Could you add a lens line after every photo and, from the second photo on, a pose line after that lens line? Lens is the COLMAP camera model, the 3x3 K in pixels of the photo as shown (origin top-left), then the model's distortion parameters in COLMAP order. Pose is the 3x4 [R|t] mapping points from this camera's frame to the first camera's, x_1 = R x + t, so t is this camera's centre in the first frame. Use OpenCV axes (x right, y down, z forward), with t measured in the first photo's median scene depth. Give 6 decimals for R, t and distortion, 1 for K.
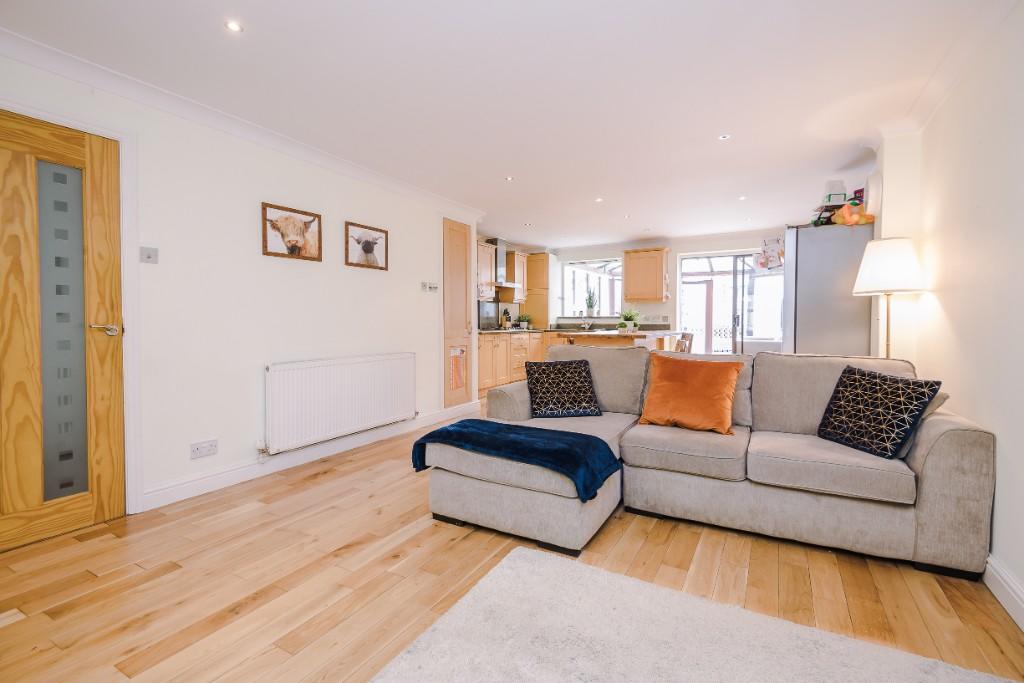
lens RADIAL K [[460.3, 0, 512.5], [0, 460.3, 336.0], [0, 0, 1]] dist [0.002533, 0.000050]
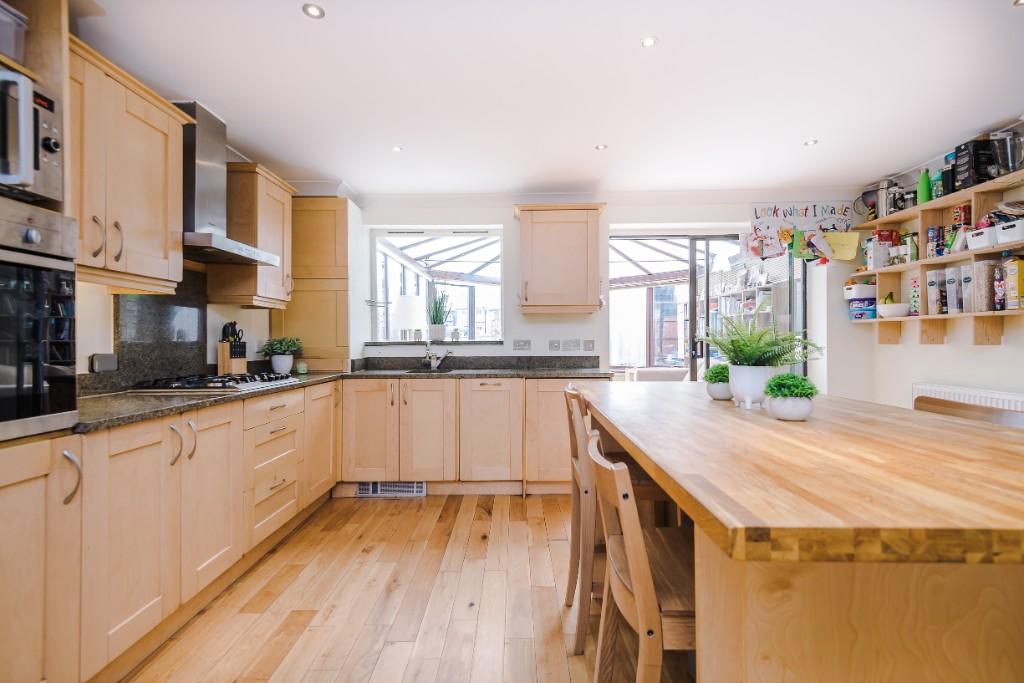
lens RADIAL K [[460.3, 0, 518.8], [0, 460.3, 343.2], [0, 0, 1]] dist [0.002533, 0.000050]
pose [[0.862579, -0.007086, 0.505872, -0.001442], [0.022688, 0.999438, -0.024688, -0.027371], [-0.505413, 0.032772, 0.862255, 0.556526]]
